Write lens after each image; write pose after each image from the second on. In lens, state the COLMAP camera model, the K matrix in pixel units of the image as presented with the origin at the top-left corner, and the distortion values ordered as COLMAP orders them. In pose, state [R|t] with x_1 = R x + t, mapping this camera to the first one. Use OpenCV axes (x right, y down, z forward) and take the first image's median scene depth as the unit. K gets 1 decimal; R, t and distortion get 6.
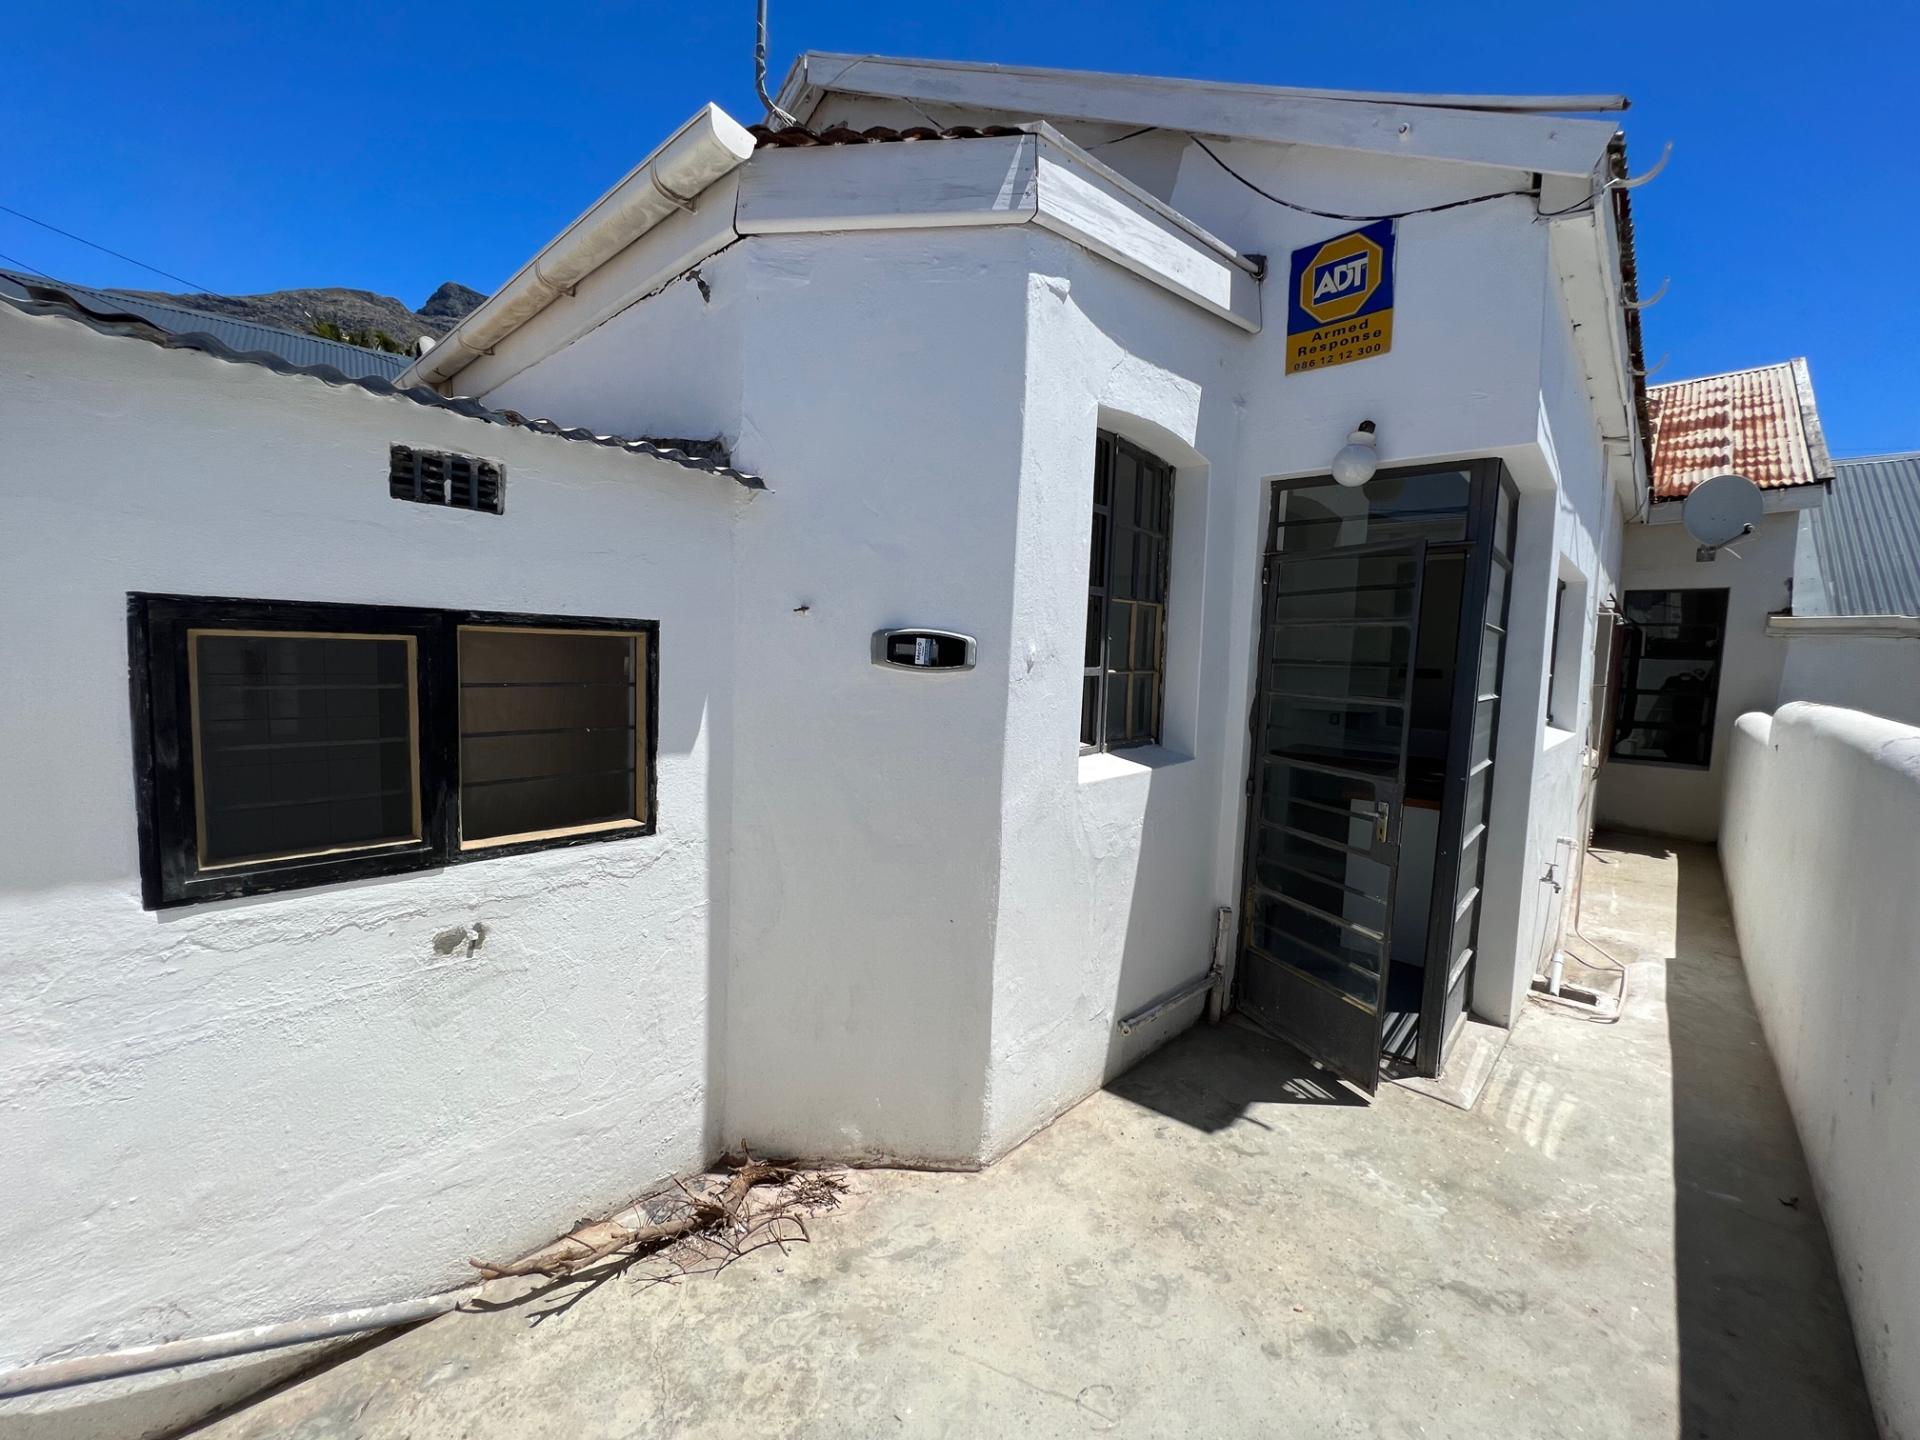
lens RADIAL K [[768.0, 0, 957.9], [0, 768.0, 718.7], [0, 0, 1]] dist [-0.002249, -0.000187]
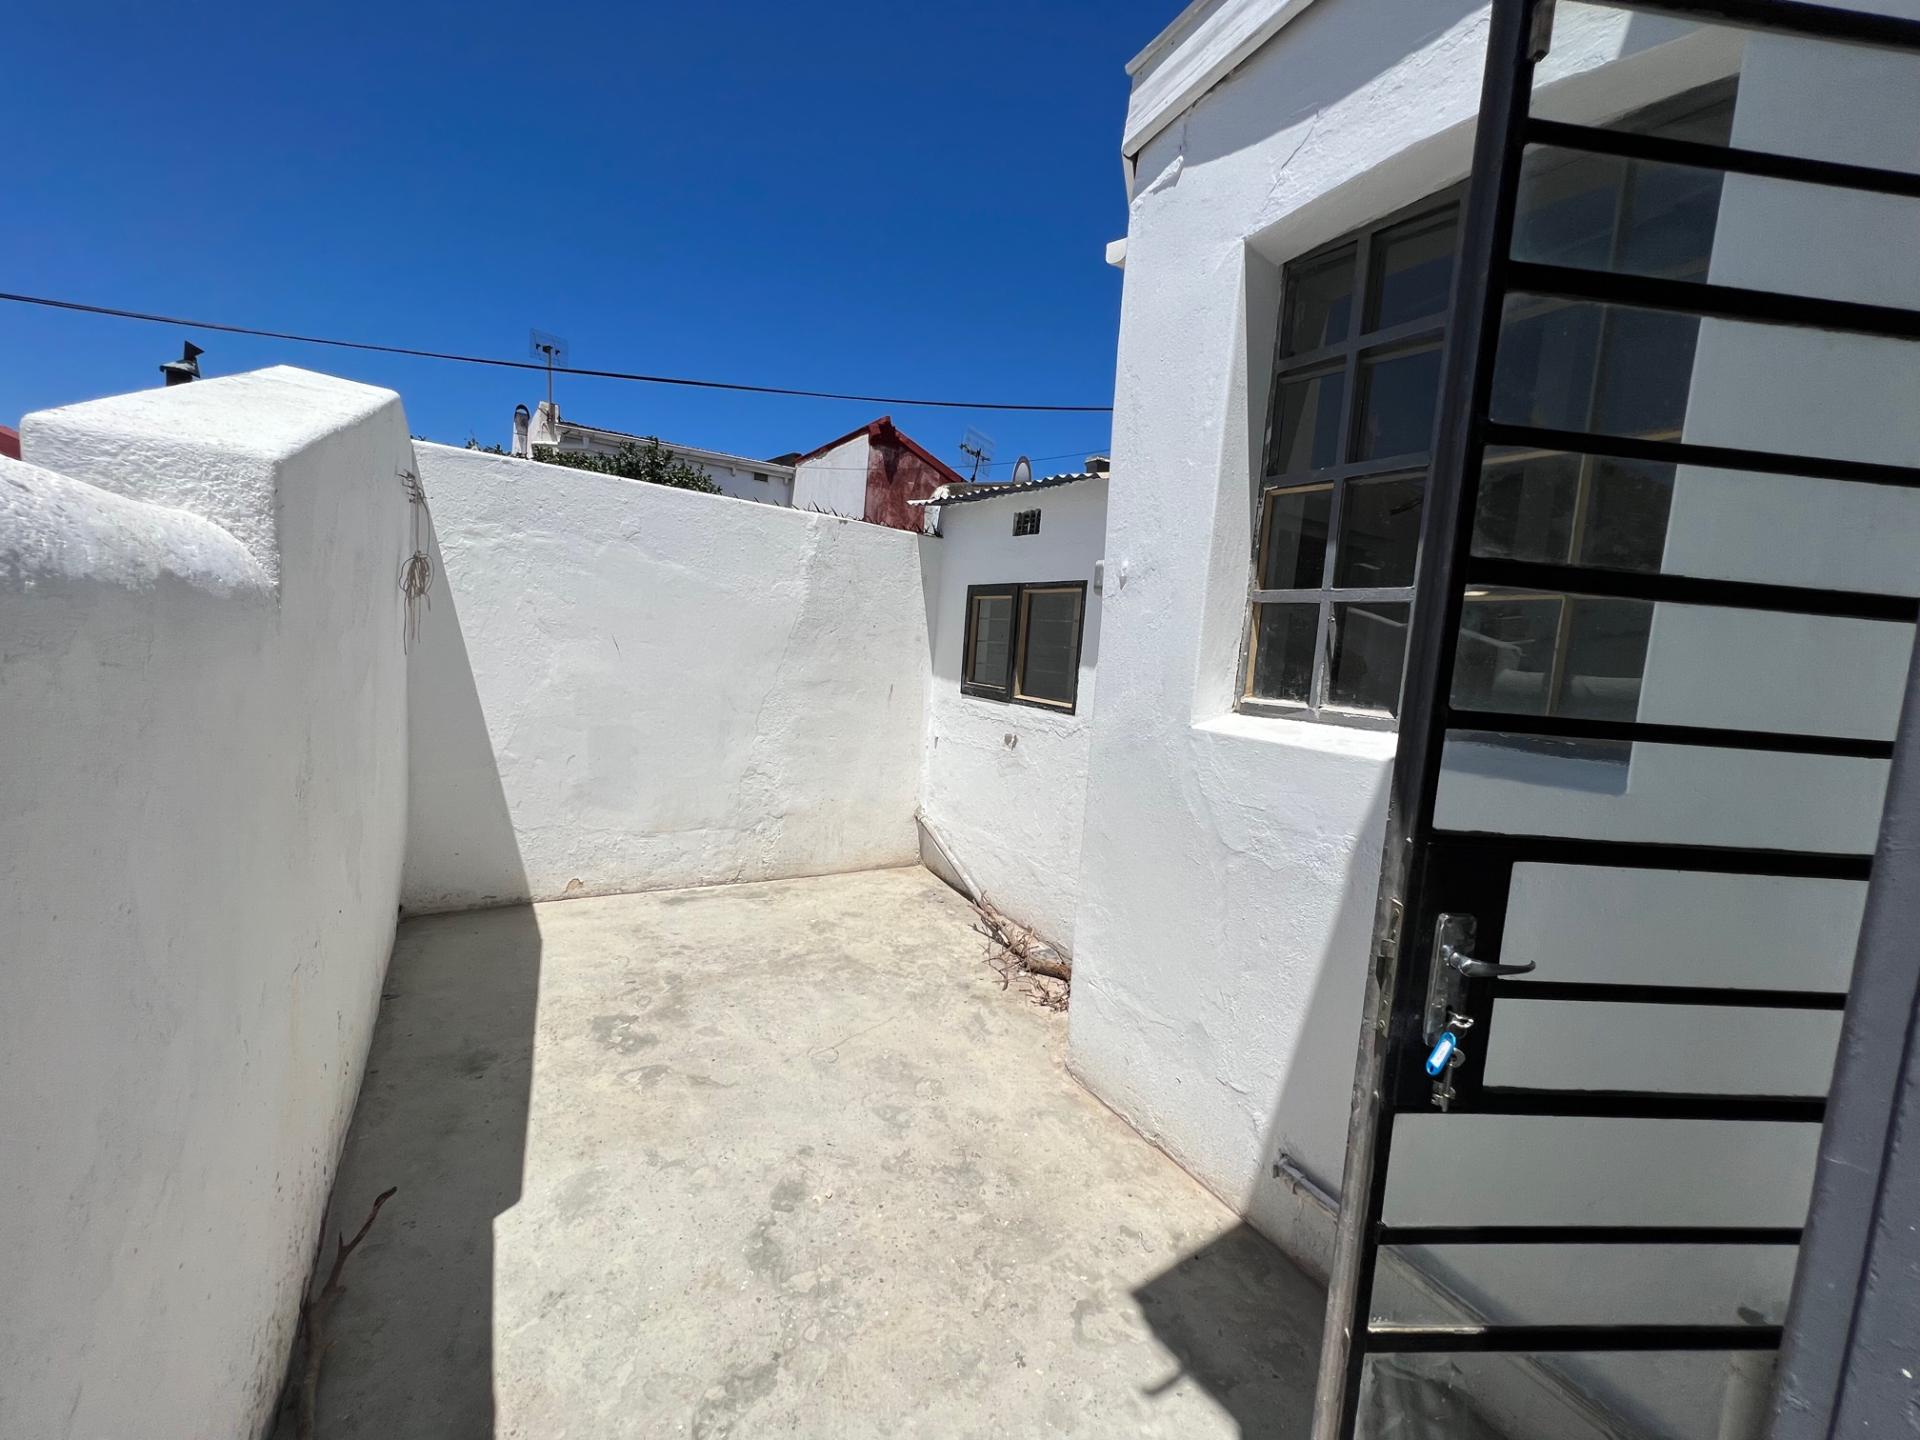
lens RADIAL K [[768.0, 0, 959.8], [0, 768.0, 719.3], [0, 0, 1]] dist [-0.002249, -0.000187]
pose [[-0.264193, 0.044297, -0.963452, 0.637279], [-0.168367, 0.981488, 0.091295, 0.028347], [0.949660, 0.186333, -0.251844, 0.625834]]
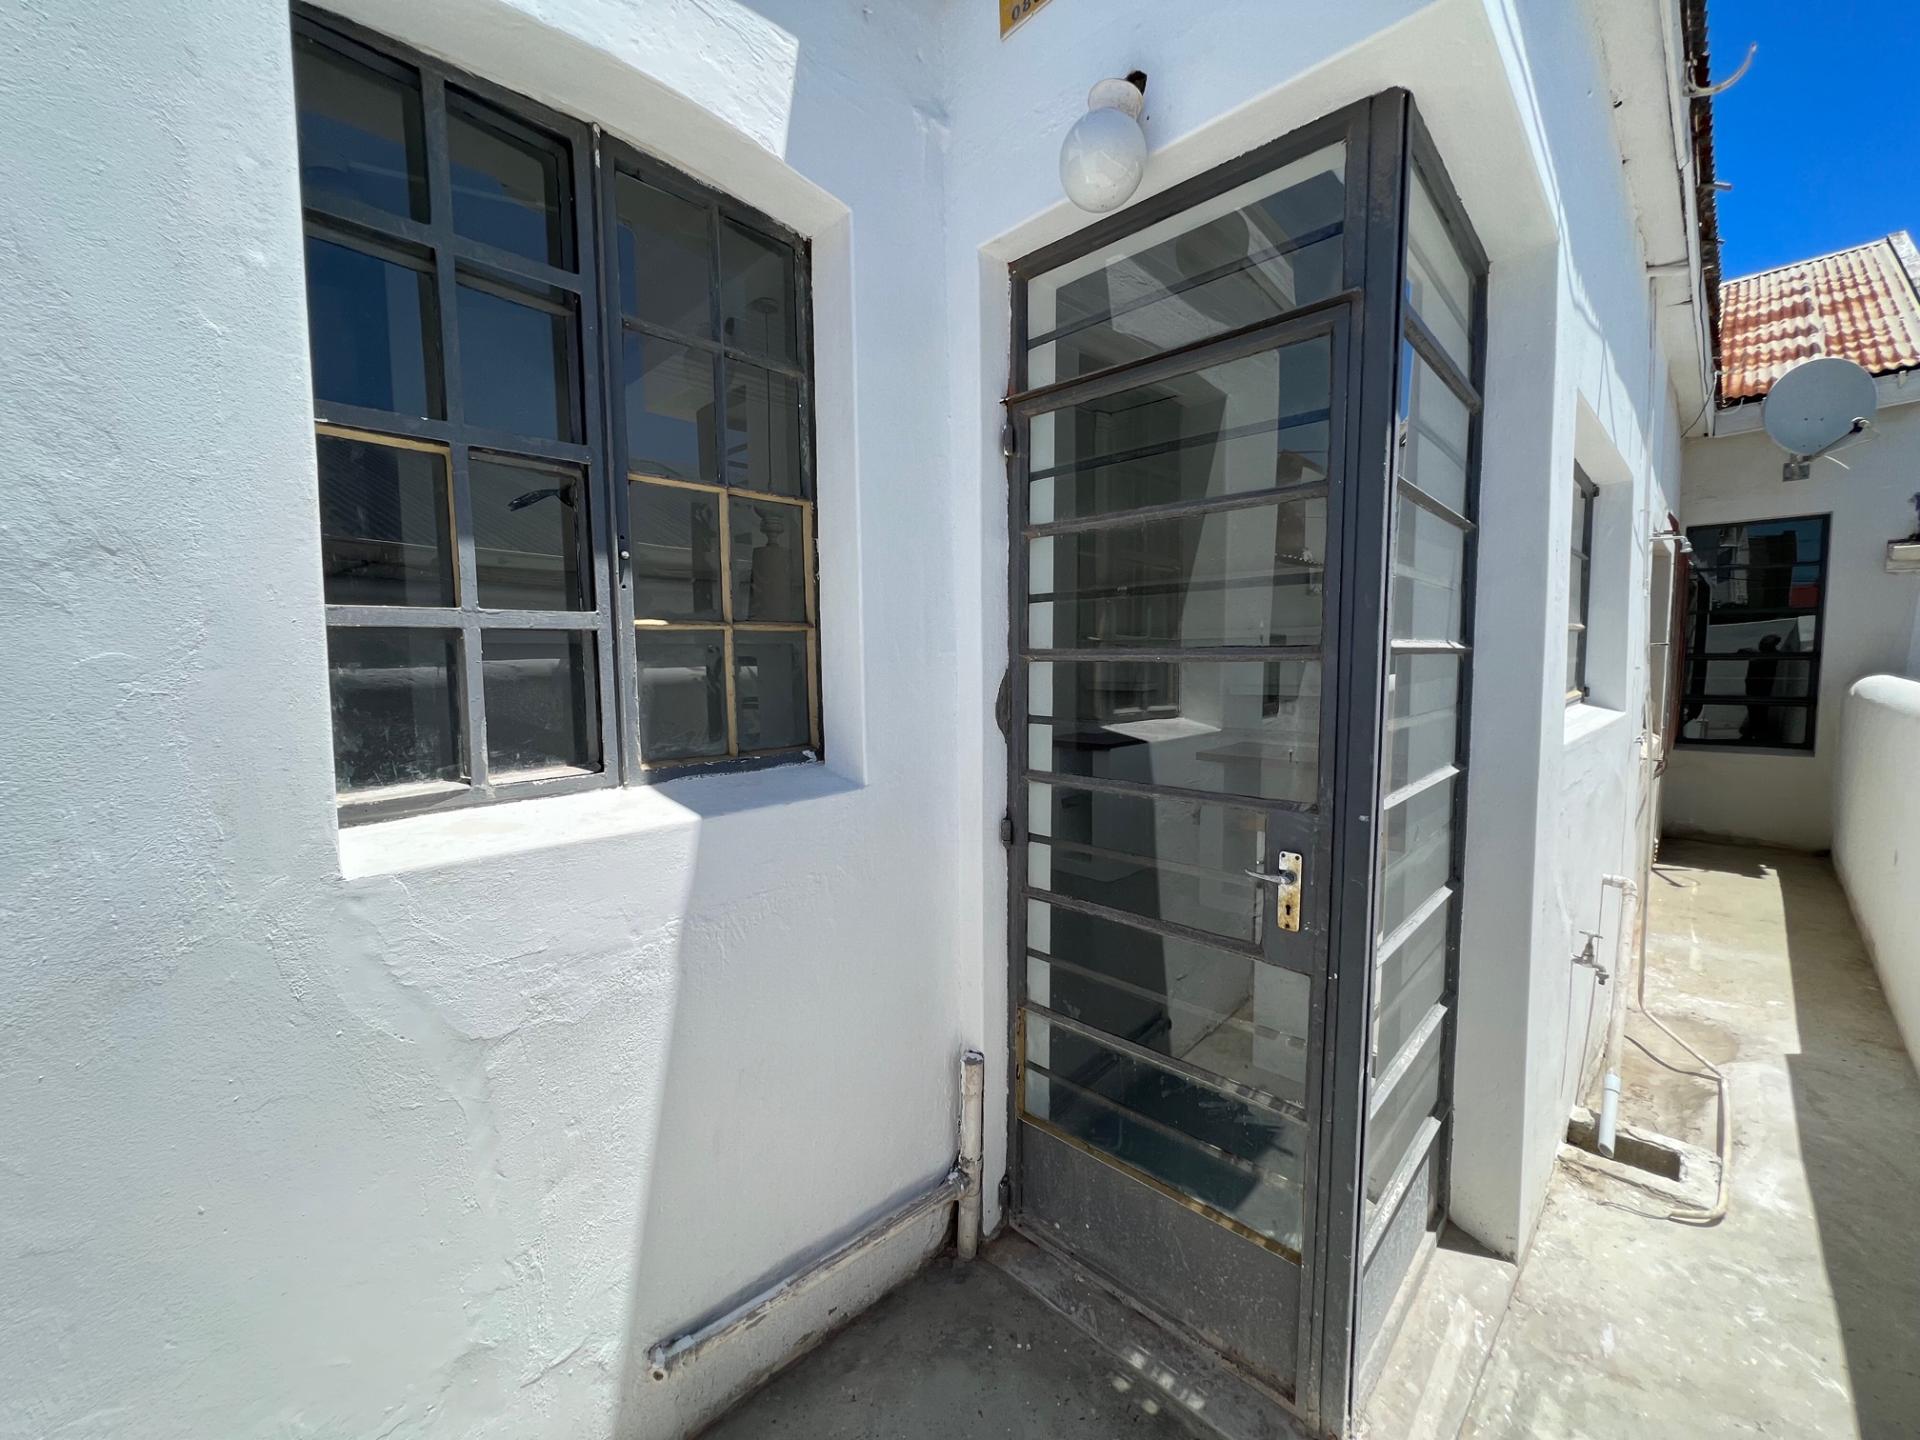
lens RADIAL K [[768.0, 0, 960.9], [0, 768.0, 718.6], [0, 0, 1]] dist [-0.002249, -0.000187]
pose [[0.998362, -0.038887, -0.041954, 0.324832], [0.038480, 0.999205, -0.010471, 0.010899], [0.042328, 0.008839, 0.999065, 0.392407]]
